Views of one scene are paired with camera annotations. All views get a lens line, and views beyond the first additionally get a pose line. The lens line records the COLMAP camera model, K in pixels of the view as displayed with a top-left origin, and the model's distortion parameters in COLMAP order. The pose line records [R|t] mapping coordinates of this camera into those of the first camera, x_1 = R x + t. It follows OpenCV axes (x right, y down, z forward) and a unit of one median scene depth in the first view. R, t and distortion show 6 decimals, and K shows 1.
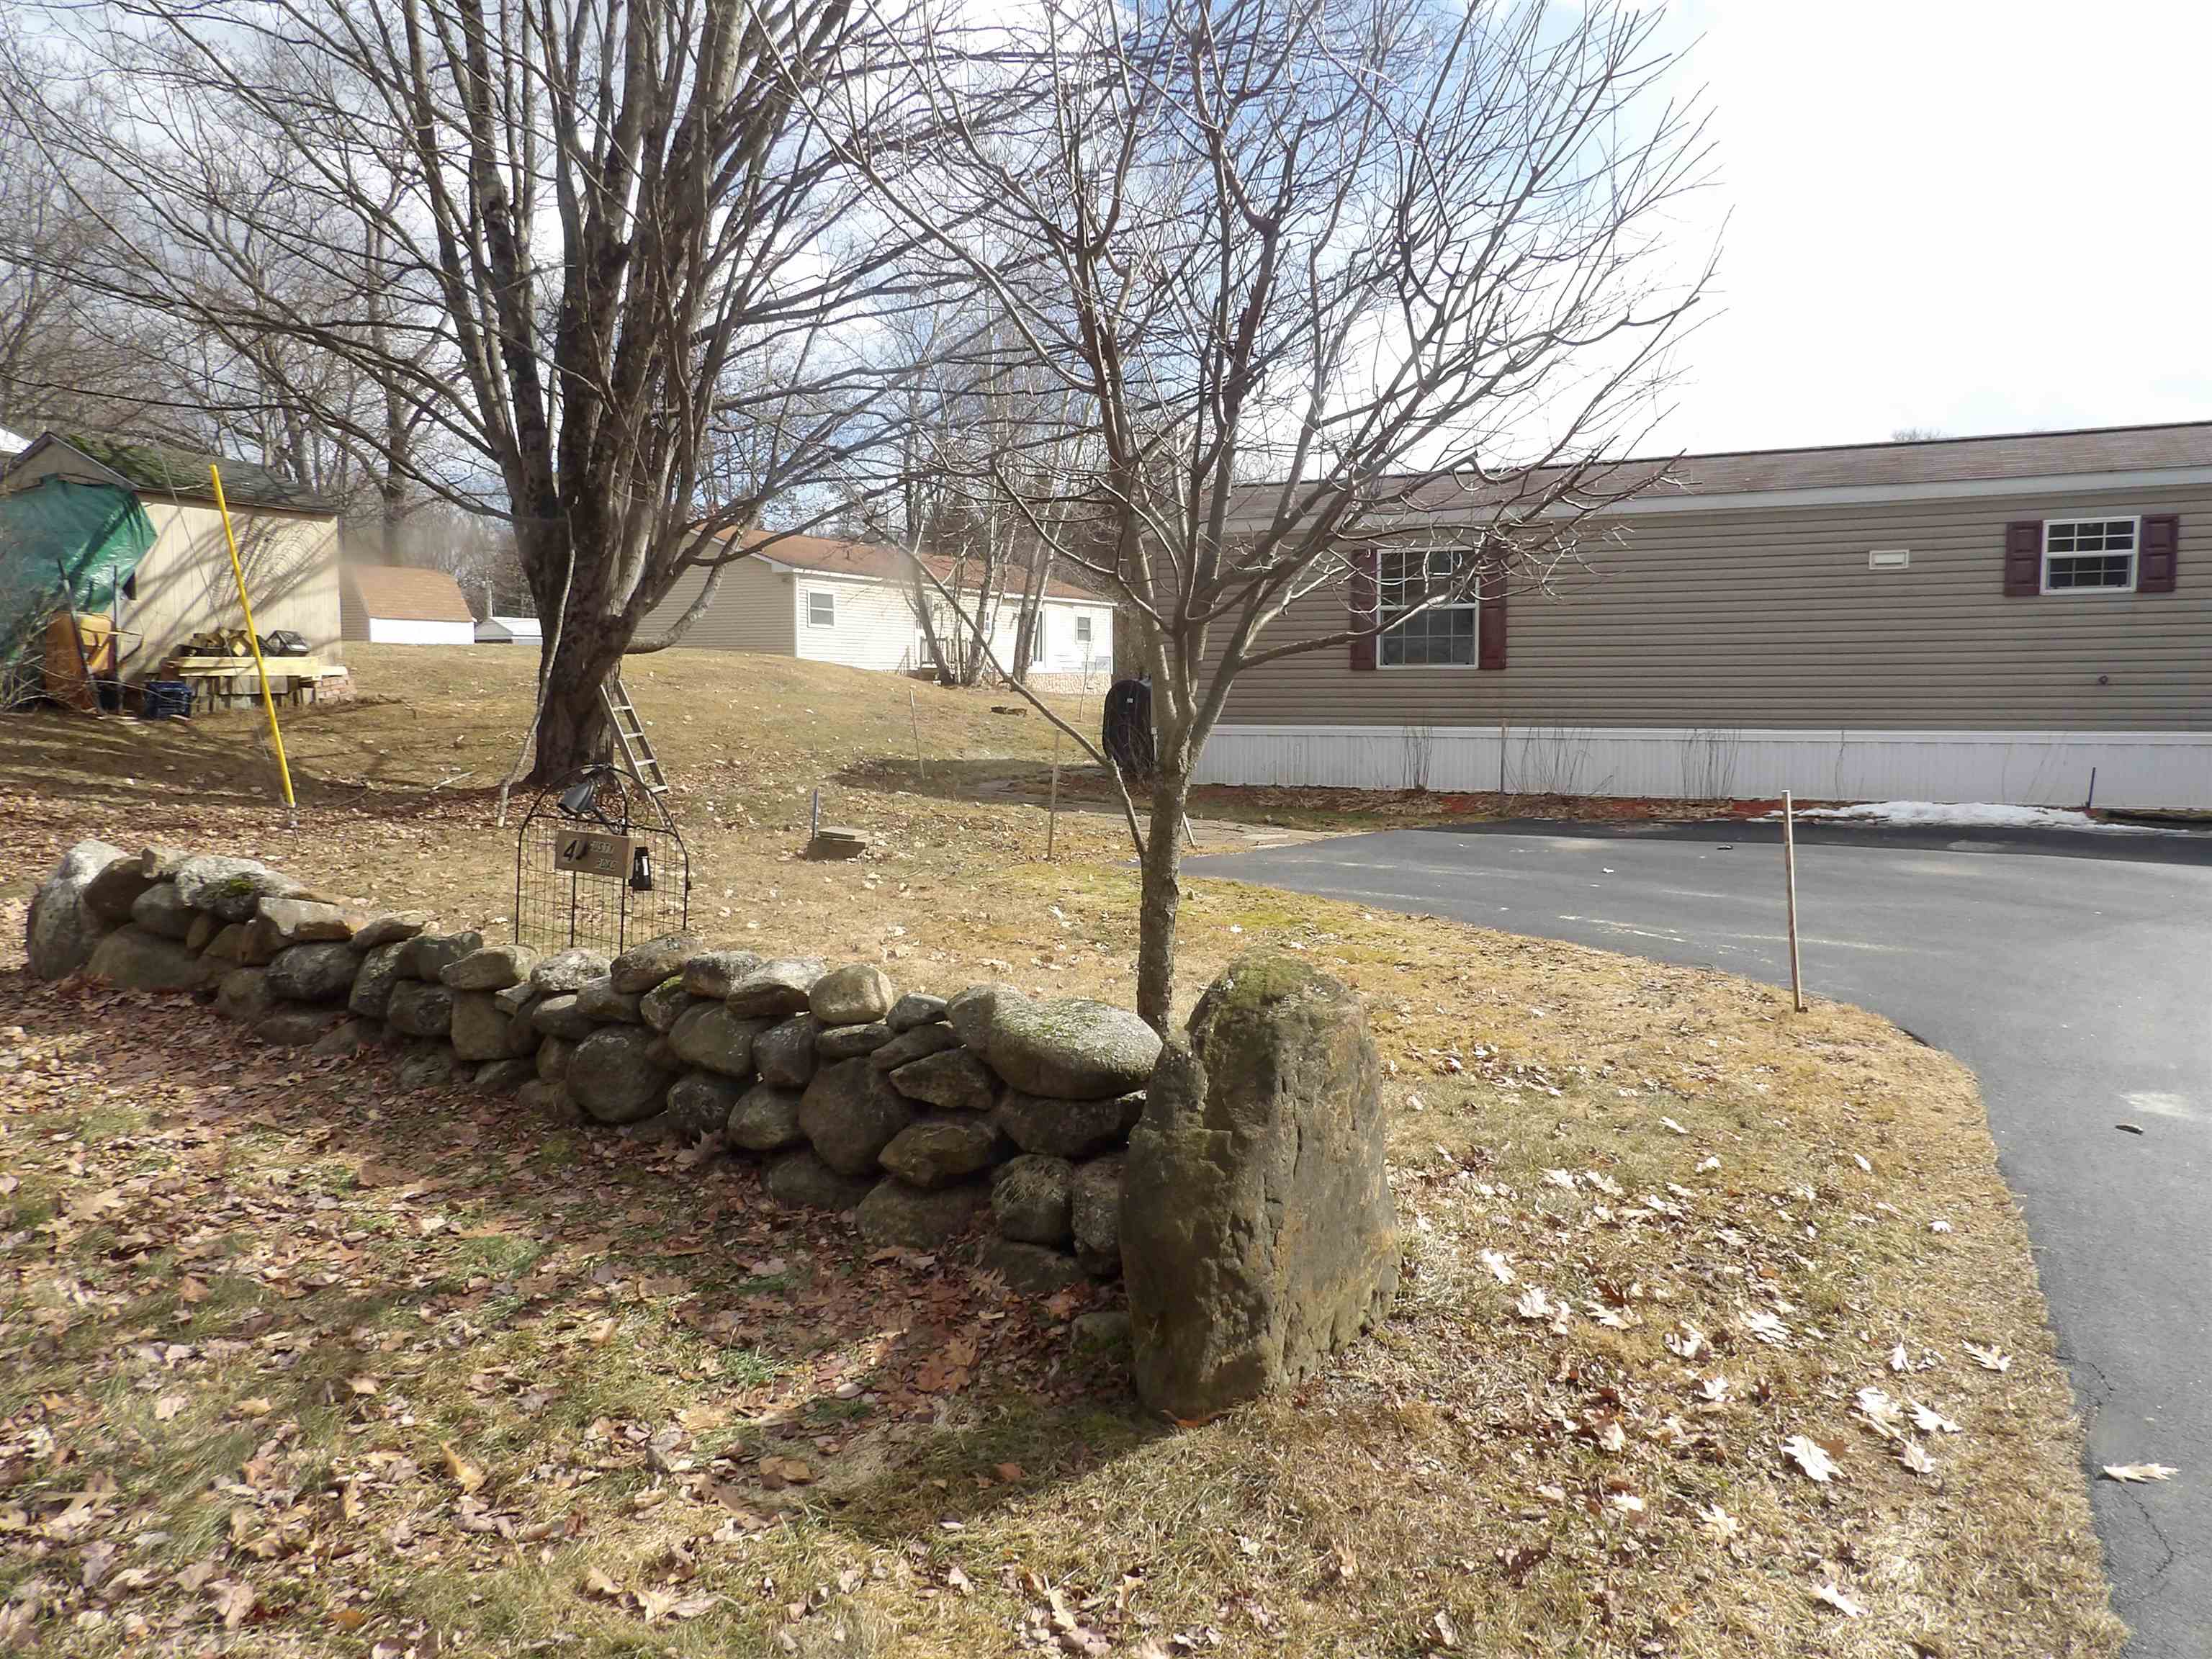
lens RADIAL K [[1585.5, 0, 1079.4], [0, 1585.5, 833.5], [0, 0, 1]] dist [-0.040417, 0.034184]
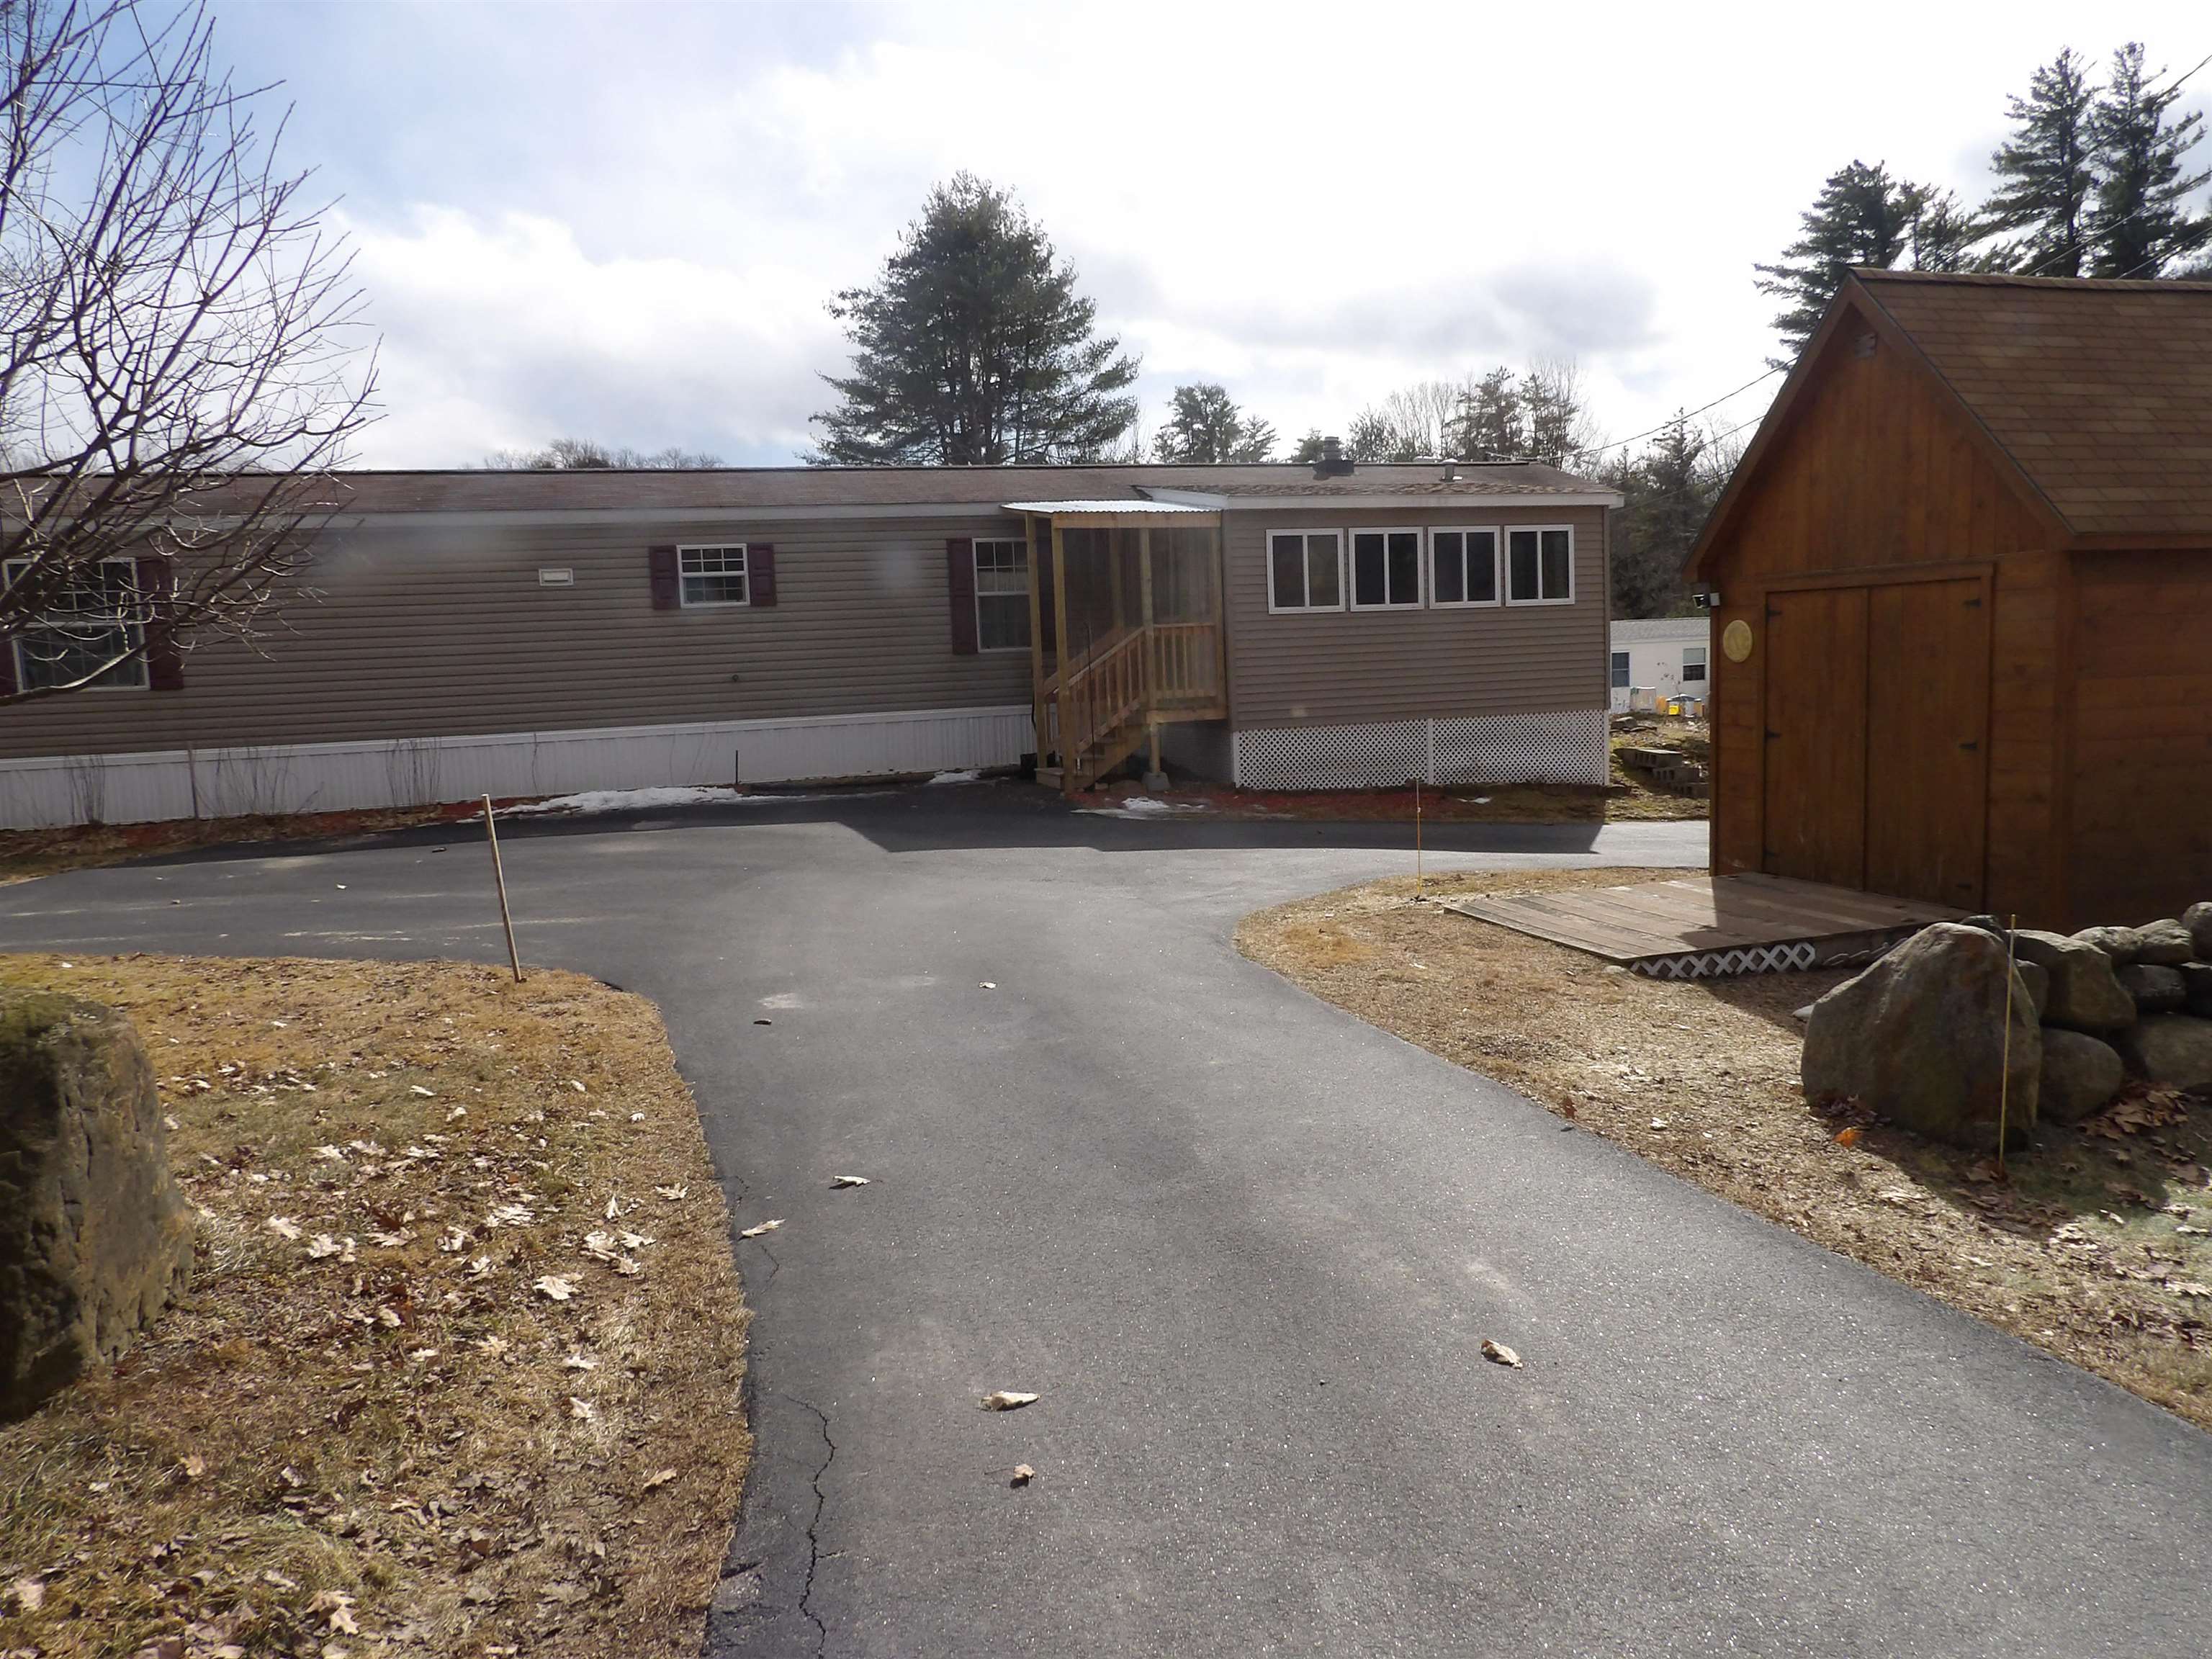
lens RADIAL K [[1591.7, 0, 1106.0], [0, 1591.7, 829.5], [0, 0, 1]] dist [-0.027746, 0.053201]
pose [[0.700507, -0.101748, 0.706355, -0.107656], [0.104405, 0.993746, 0.039605, -0.000697], [-0.705967, 0.046004, 0.706749, -0.270129]]
